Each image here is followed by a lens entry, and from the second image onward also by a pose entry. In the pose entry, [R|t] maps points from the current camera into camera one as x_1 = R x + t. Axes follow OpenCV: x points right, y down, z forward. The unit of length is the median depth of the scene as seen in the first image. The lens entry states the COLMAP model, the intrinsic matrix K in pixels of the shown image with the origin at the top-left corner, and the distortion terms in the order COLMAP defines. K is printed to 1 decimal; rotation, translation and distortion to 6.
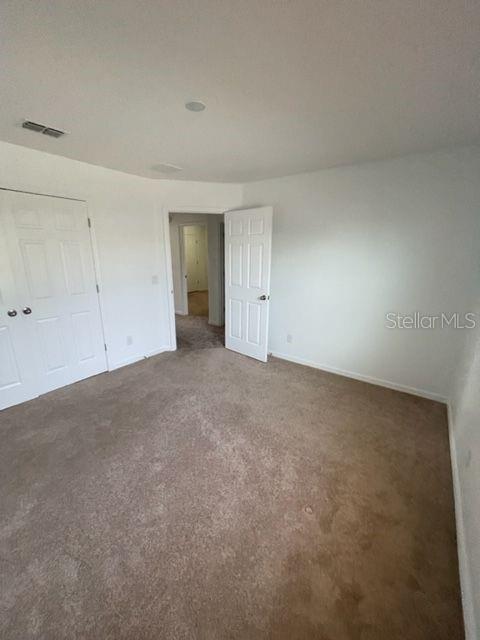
lens RADIAL K [[258.6, 0, 240.0], [0, 258.6, 320.0], [0, 0, 1]] dist [0.000171, 0.000326]
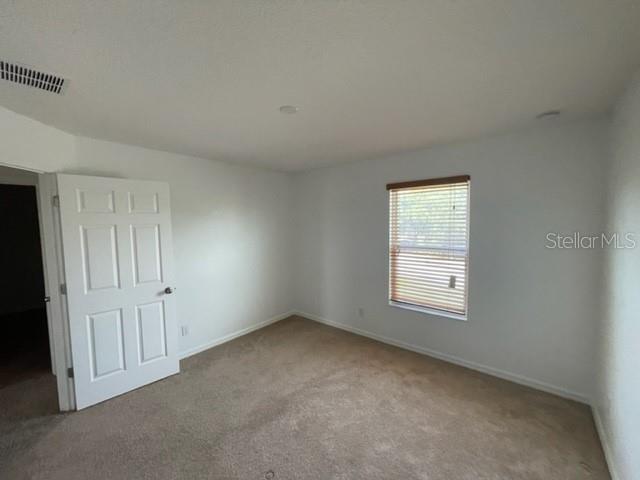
lens RADIAL K [[258.6, 0, 318.4], [0, 258.6, 239.9], [0, 0, 1]] dist [0.000171, 0.000326]
pose [[0.057362, -0.078895, 0.995231, -0.647849], [0.272172, 0.960348, 0.060443, -0.156936], [-0.960537, 0.267407, 0.076560, 0.460780]]
